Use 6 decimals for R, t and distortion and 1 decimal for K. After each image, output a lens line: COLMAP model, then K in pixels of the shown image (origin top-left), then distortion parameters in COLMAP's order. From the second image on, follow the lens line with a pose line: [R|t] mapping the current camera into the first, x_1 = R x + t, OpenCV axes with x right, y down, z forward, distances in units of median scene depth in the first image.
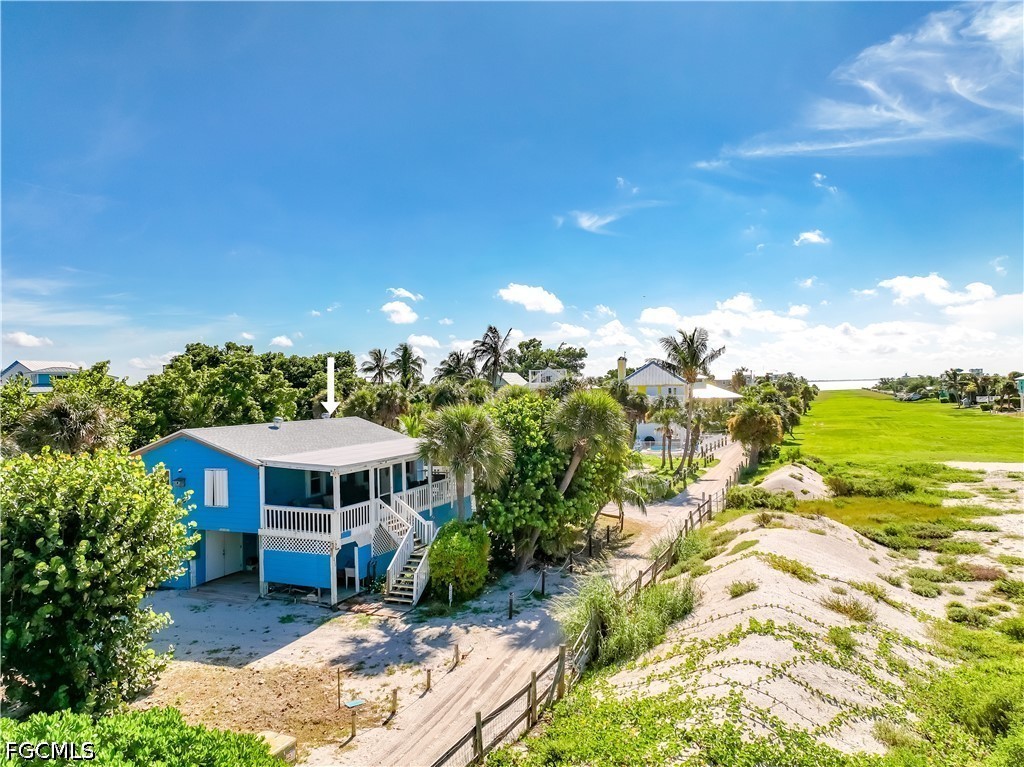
lens RADIAL K [[770.3, 0, 513.6], [0, 770.3, 370.0], [0, 0, 1]] dist [0.010609, 0.002359]
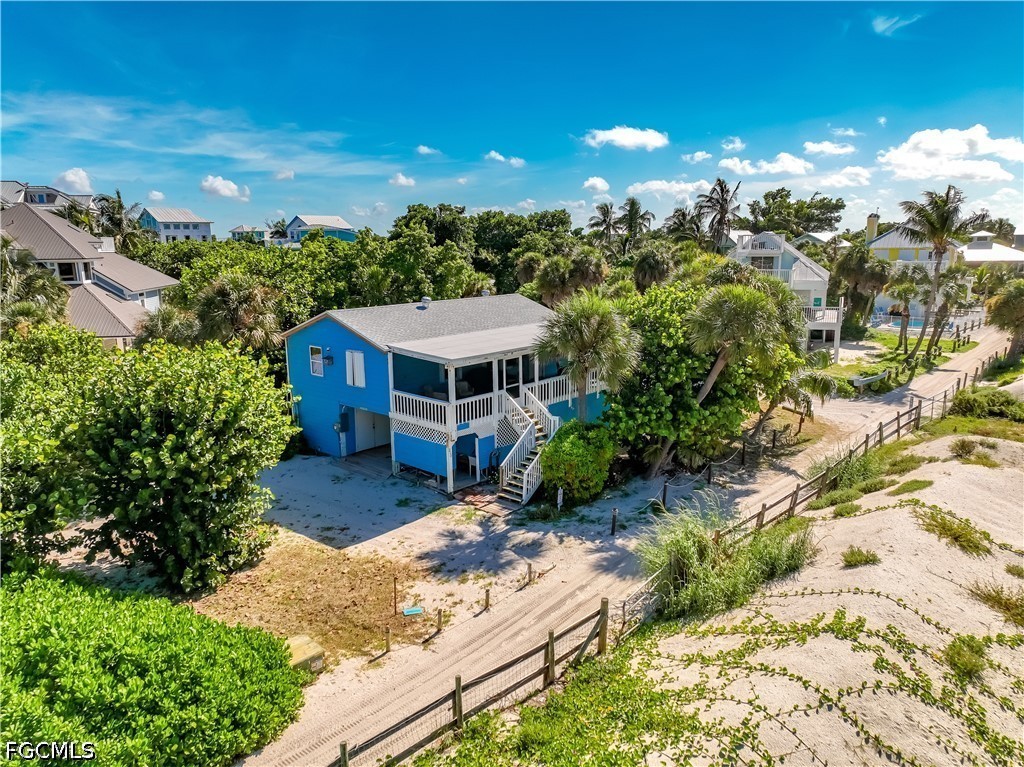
lens RADIAL K [[747.0, 0, 512.0], [0, 747.0, 383.5], [0, 0, 1]] dist [0.010267, 0.010839]
pose [[0.937897, 0.075564, -0.338584, 0.160247], [0.002348, 0.974585, 0.224007, -0.054953], [0.346905, -0.210891, 0.913883, 0.152090]]
